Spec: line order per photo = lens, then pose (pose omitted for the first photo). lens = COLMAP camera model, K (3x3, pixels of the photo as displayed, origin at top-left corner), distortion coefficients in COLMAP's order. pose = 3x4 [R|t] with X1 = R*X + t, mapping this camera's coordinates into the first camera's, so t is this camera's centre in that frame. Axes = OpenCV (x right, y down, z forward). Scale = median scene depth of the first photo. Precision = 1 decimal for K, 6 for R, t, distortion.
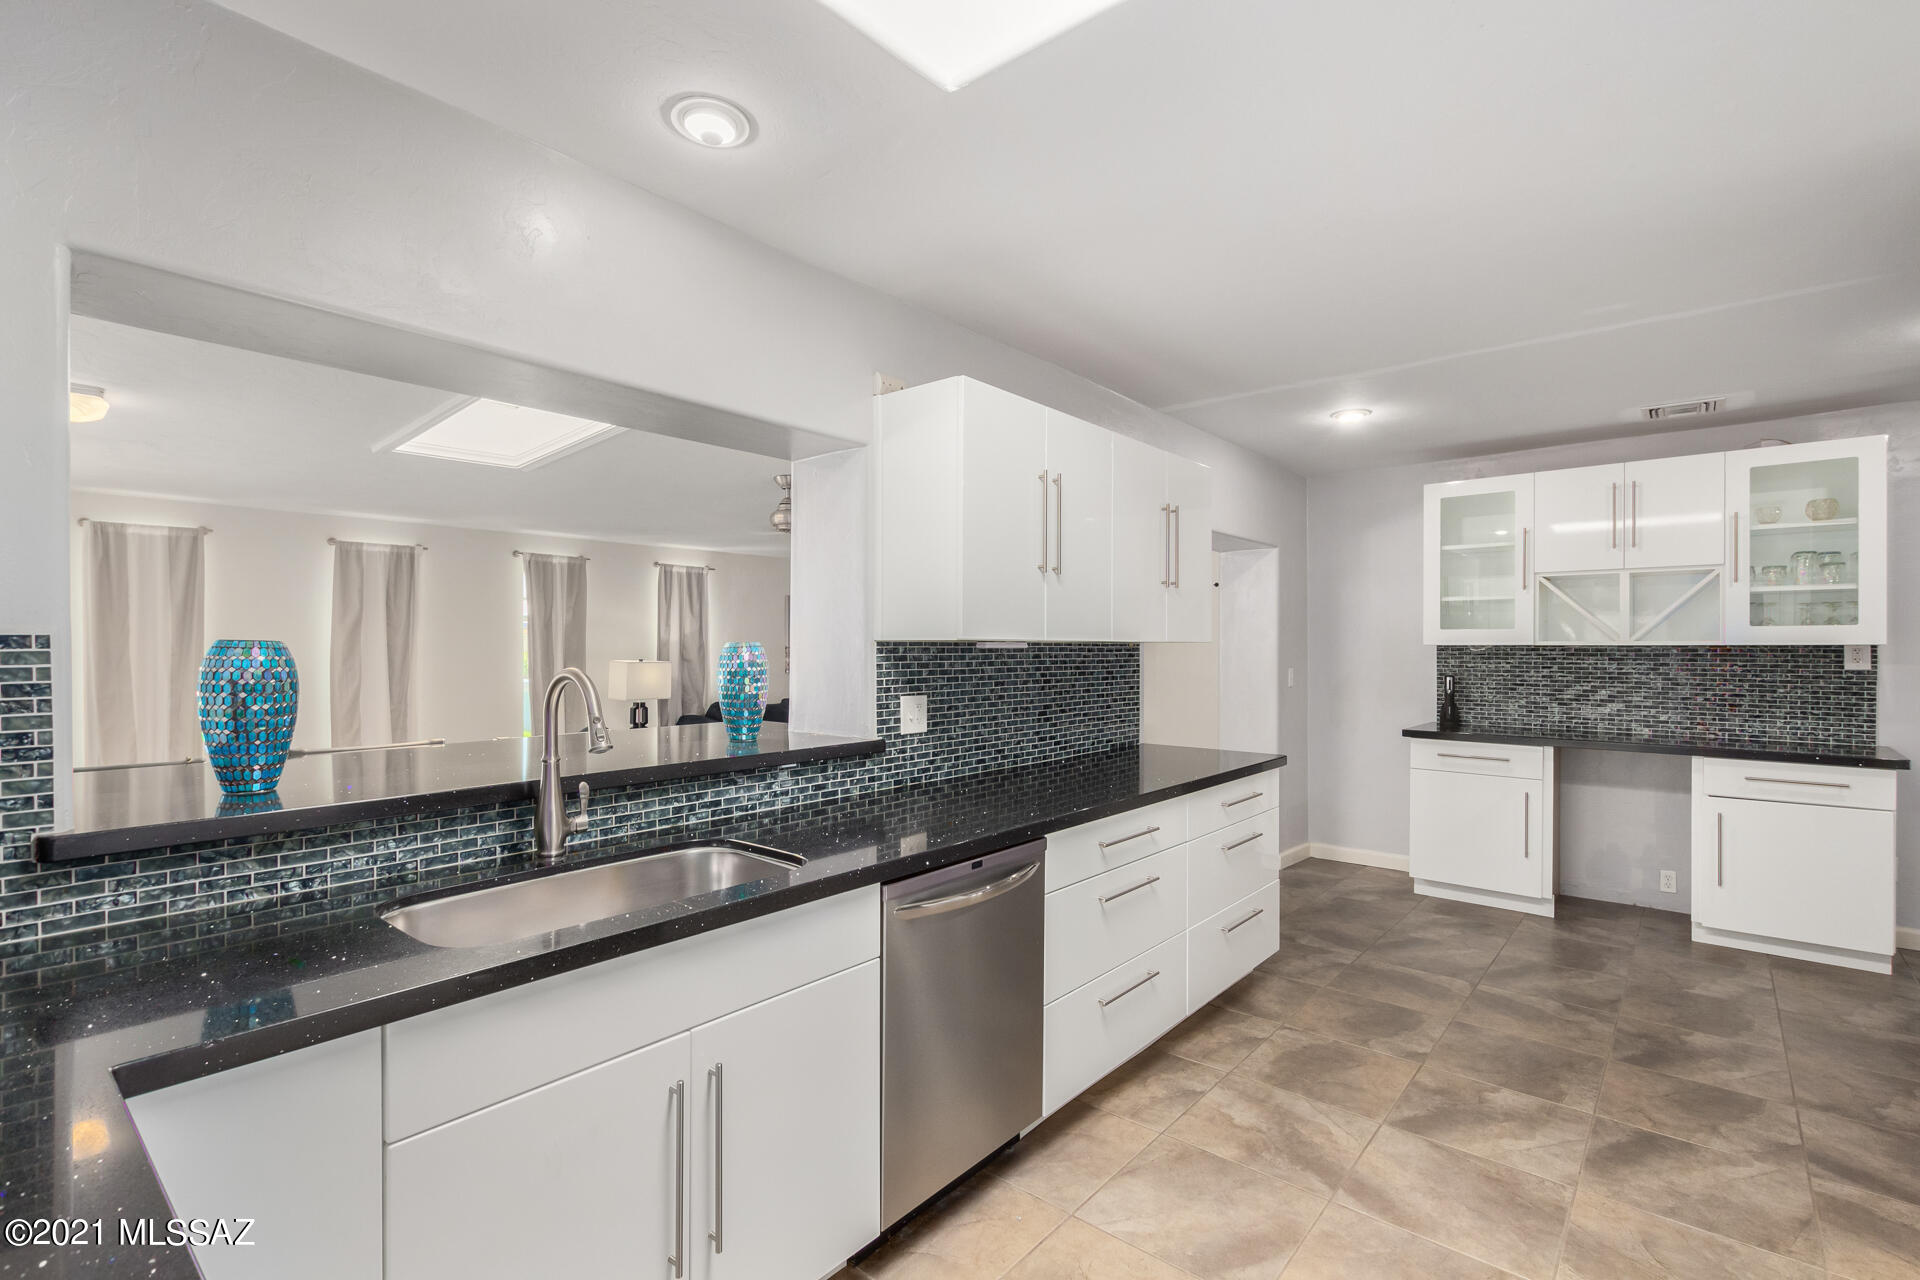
lens RADIAL K [[879.4, 0, 960.4], [0, 879.4, 645.7], [0, 0, 1]] dist [0.005665, -0.002315]
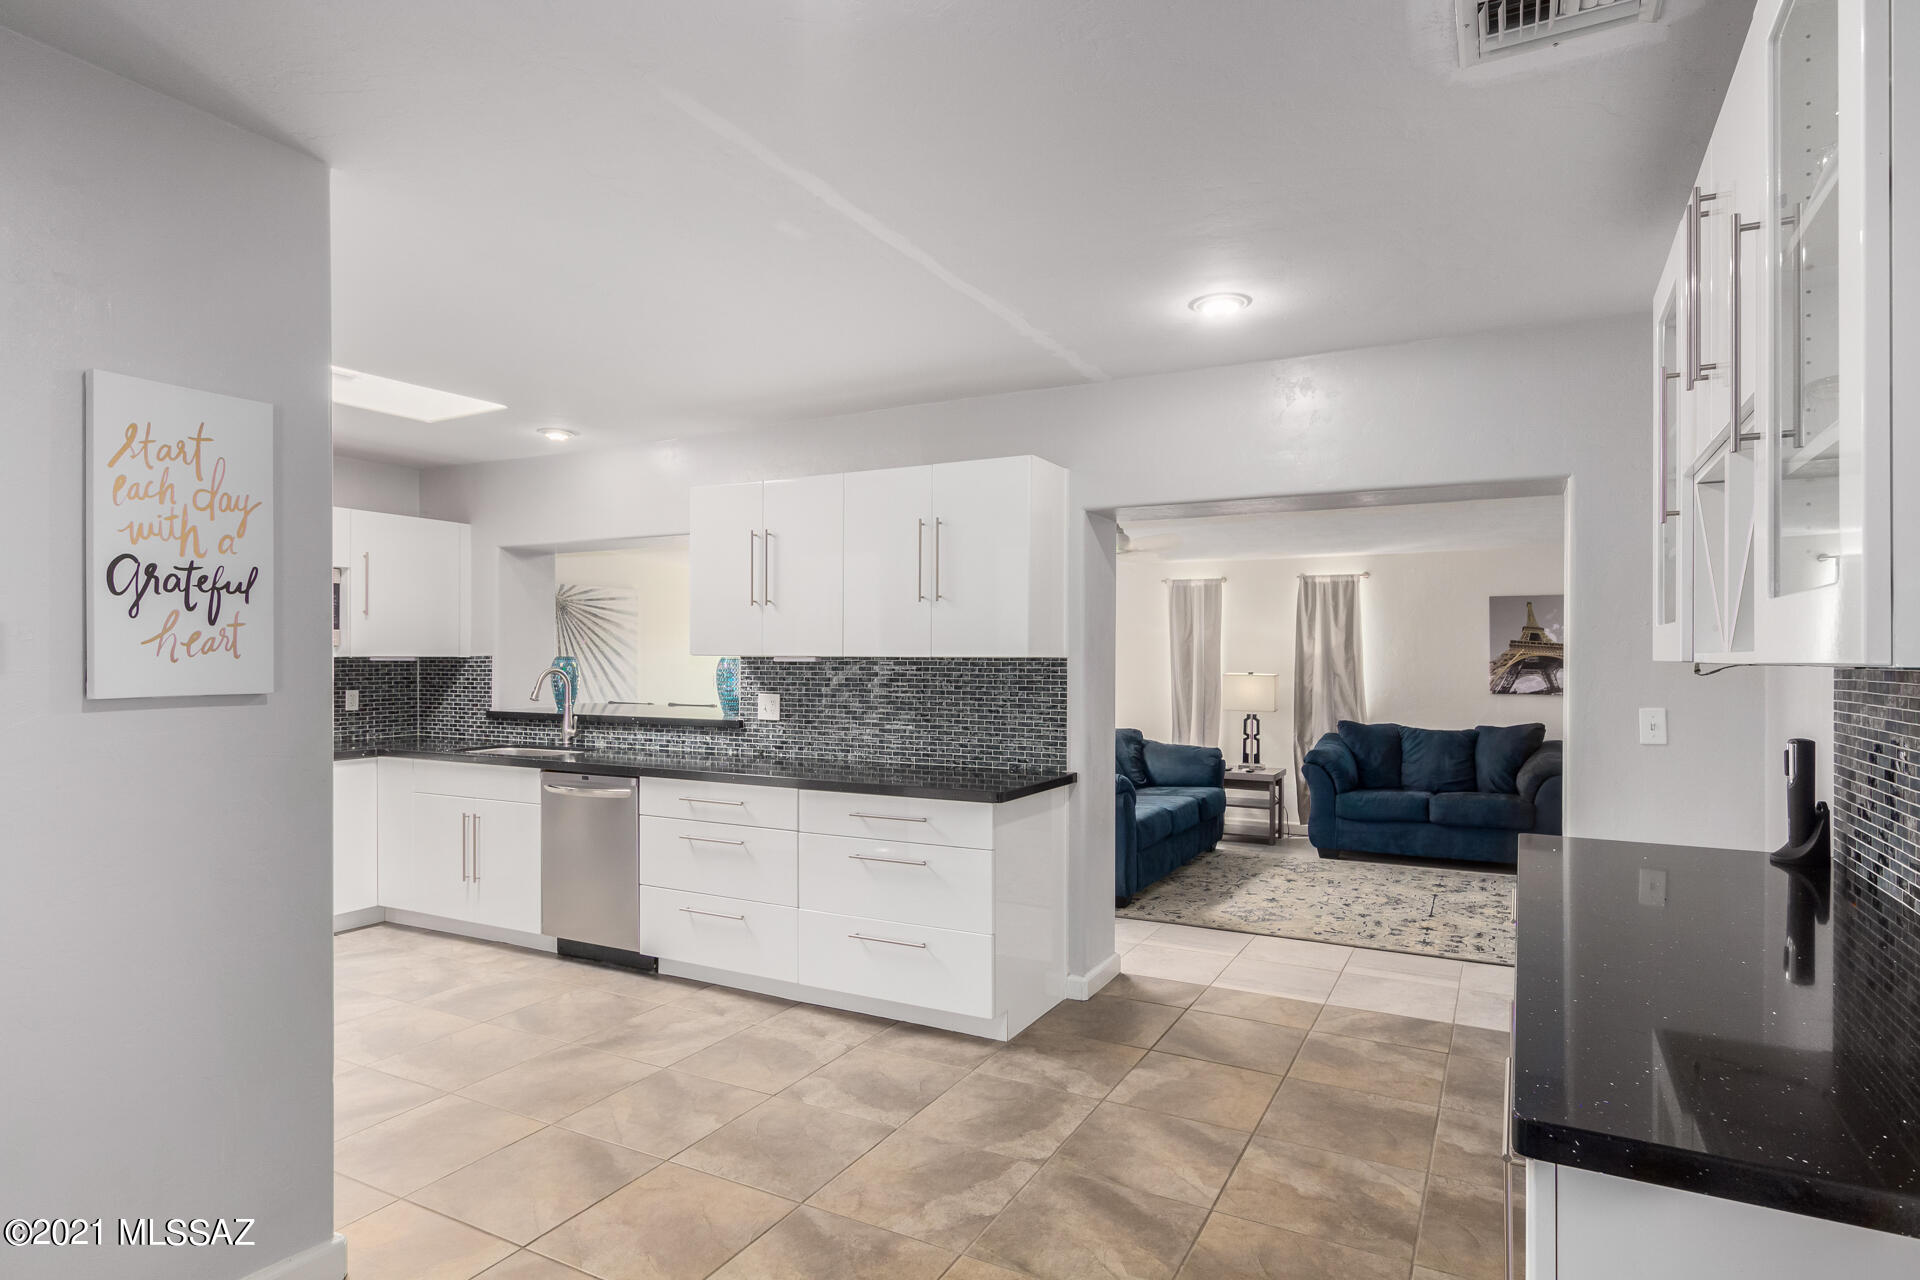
lens RADIAL K [[1005.2, 0, 968.1], [0, 1005.2, 658.4], [0, 0, 1]] dist [0.013972, 0.000853]
pose [[0.219822, 0.003127, -0.975535, 1.644781], [-0.002905, 0.999993, 0.002551, -0.006825], [0.975536, 0.002273, 0.219830, 0.962311]]
